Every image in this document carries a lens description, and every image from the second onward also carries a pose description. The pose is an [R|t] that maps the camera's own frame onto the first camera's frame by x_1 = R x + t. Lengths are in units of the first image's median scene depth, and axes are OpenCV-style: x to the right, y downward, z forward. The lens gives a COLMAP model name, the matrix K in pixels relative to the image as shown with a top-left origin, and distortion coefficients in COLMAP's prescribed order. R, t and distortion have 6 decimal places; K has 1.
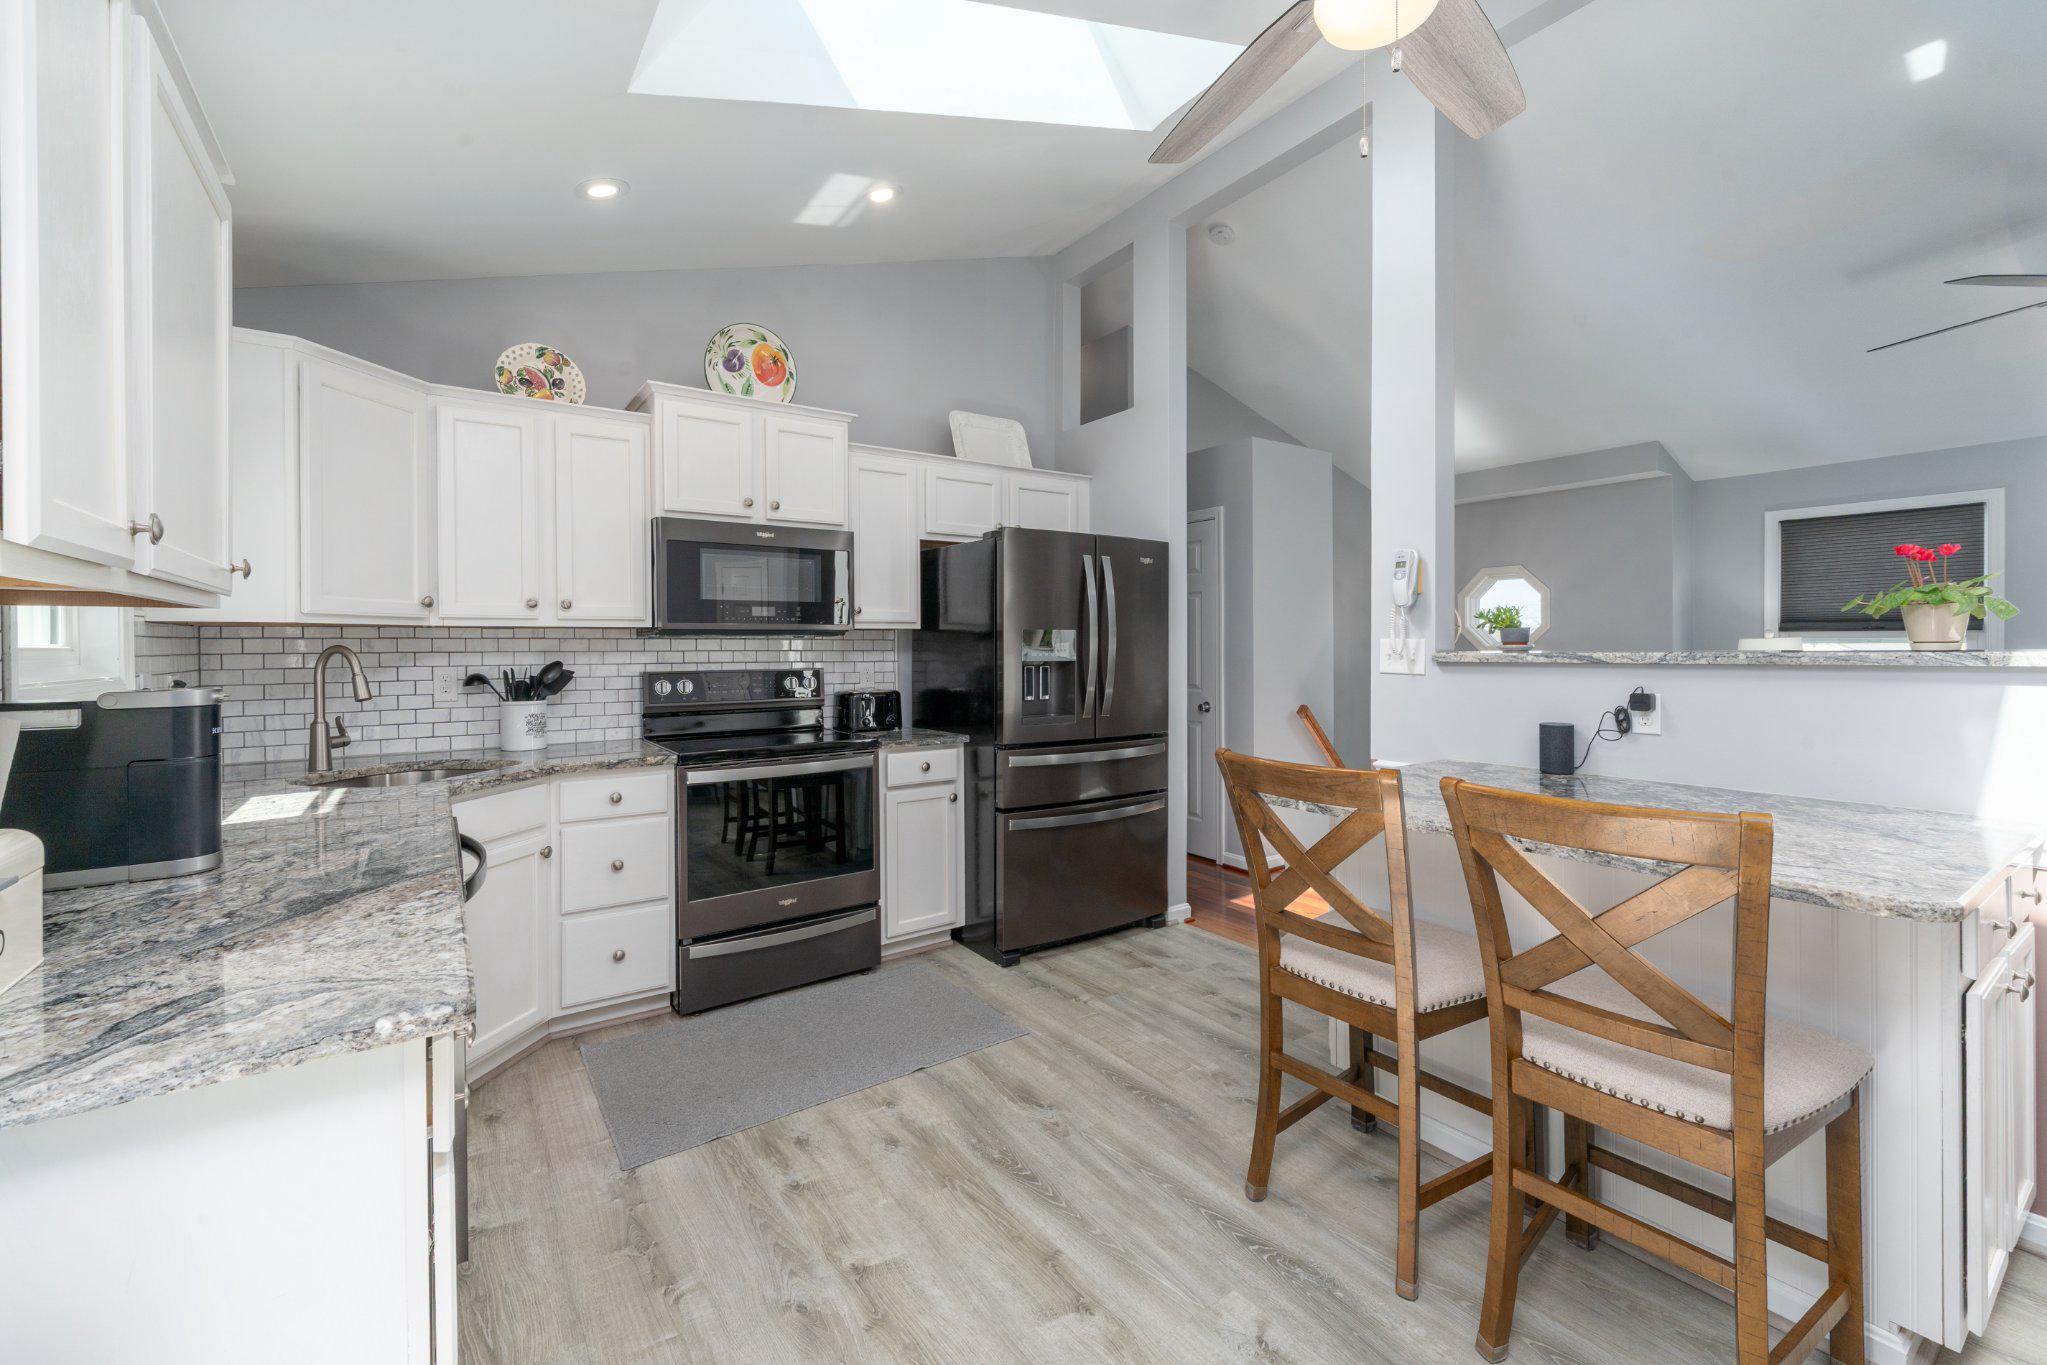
lens RADIAL K [[849.0, 0, 1015.4], [0, 849.0, 646.6], [0, 0, 1]] dist [-0.000523, -0.000125]
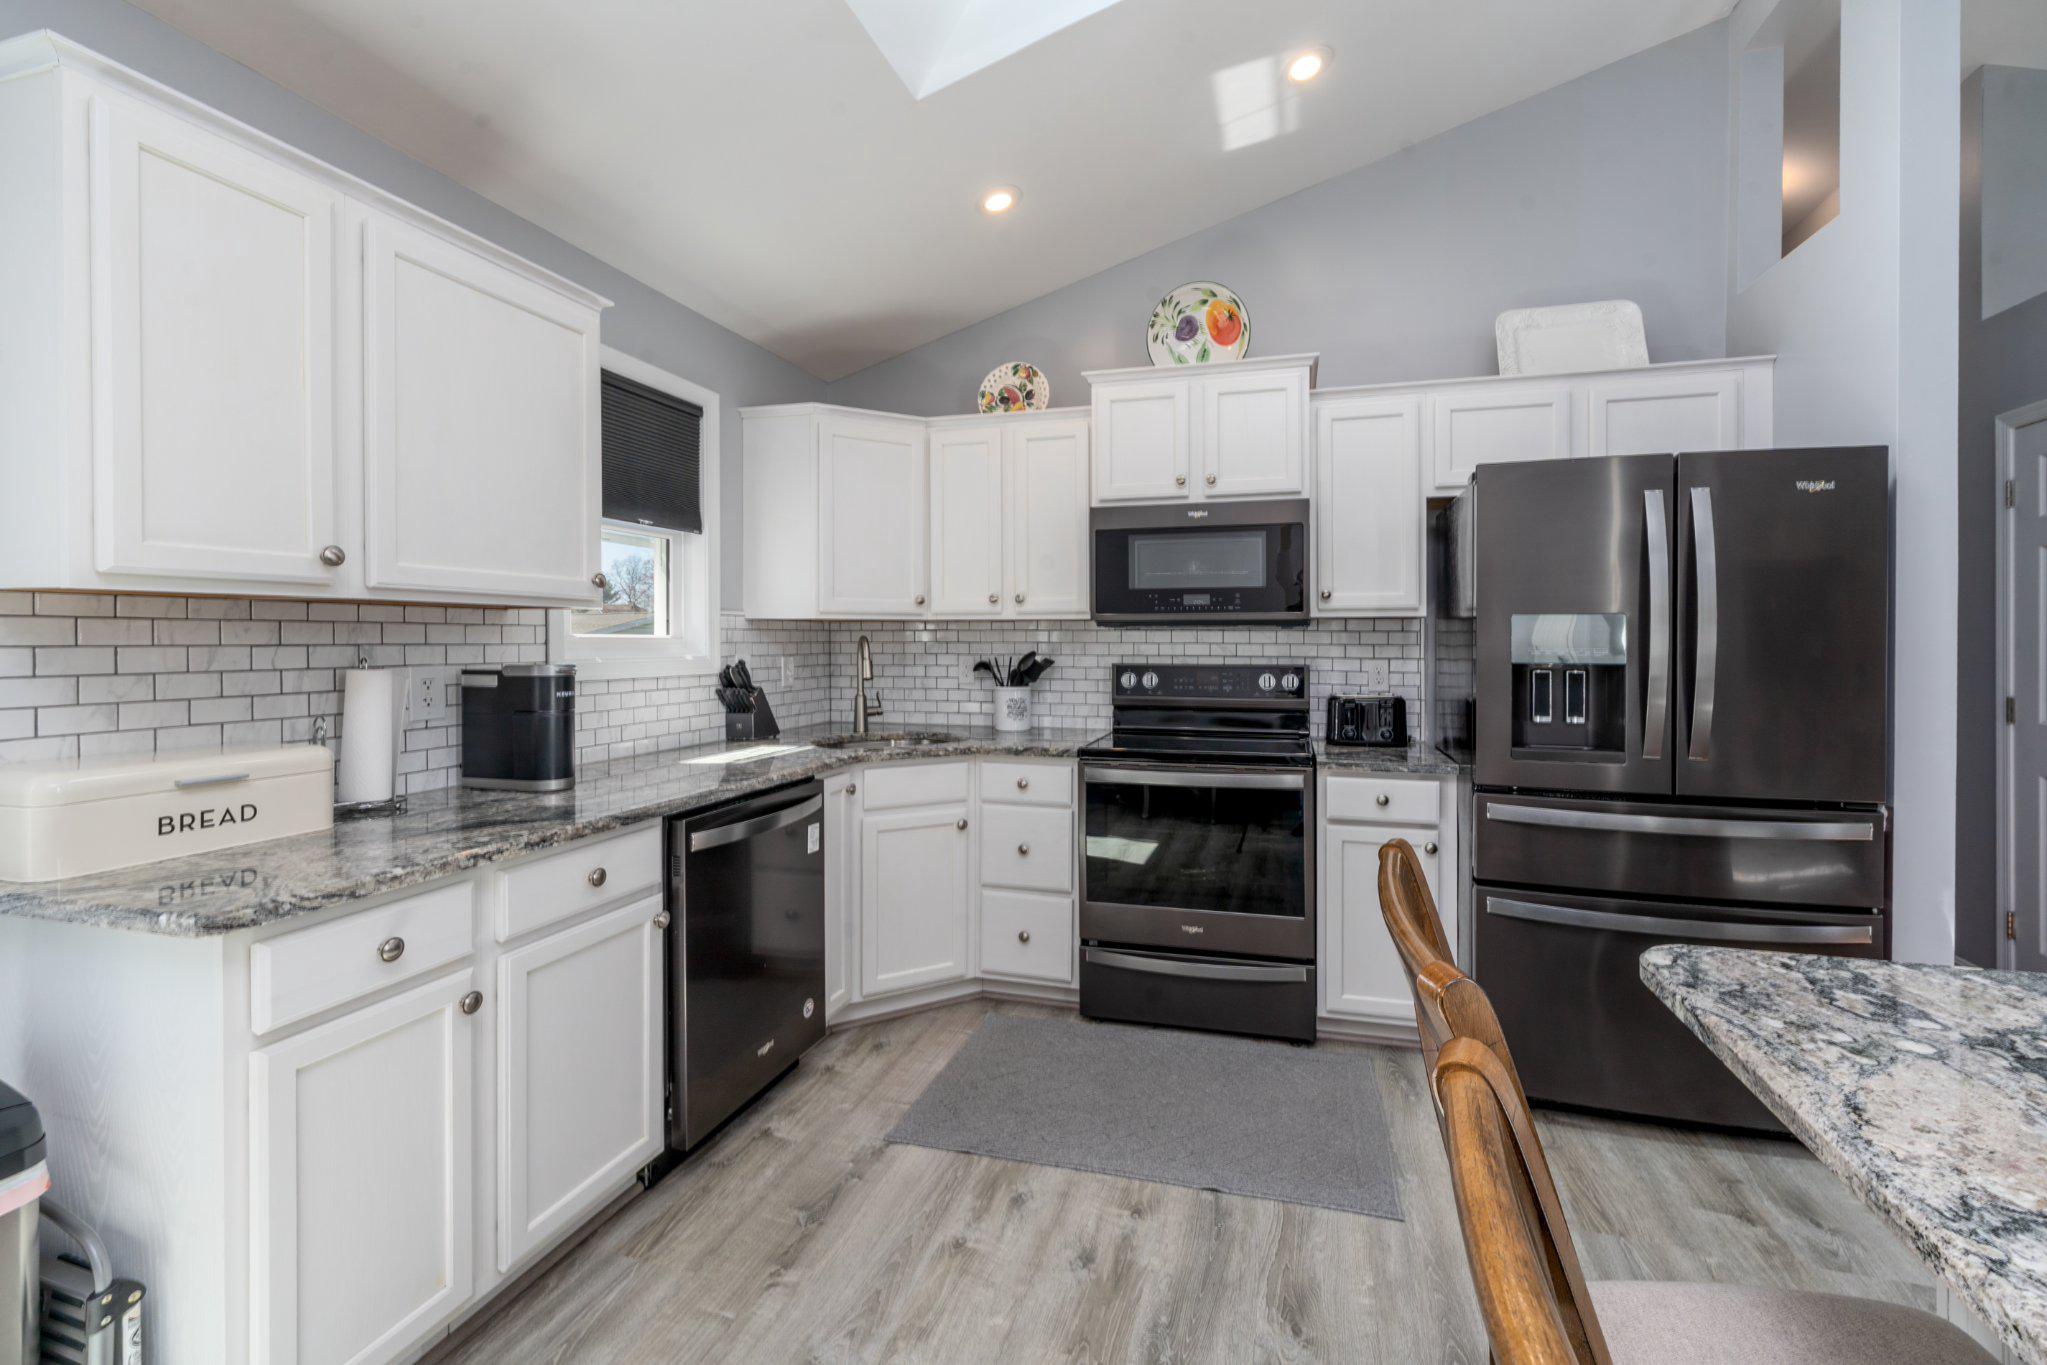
lens RADIAL K [[855.8, 0, 1070.4], [0, 855.8, 641.0], [0, 0, 1]] dist [0.002146, -0.000103]
pose [[0.644516, 0.005844, -0.764569, 0.318770], [-0.005226, 0.999981, 0.003237, 0.000061], [0.764573, 0.001910, 0.644534, 0.325538]]
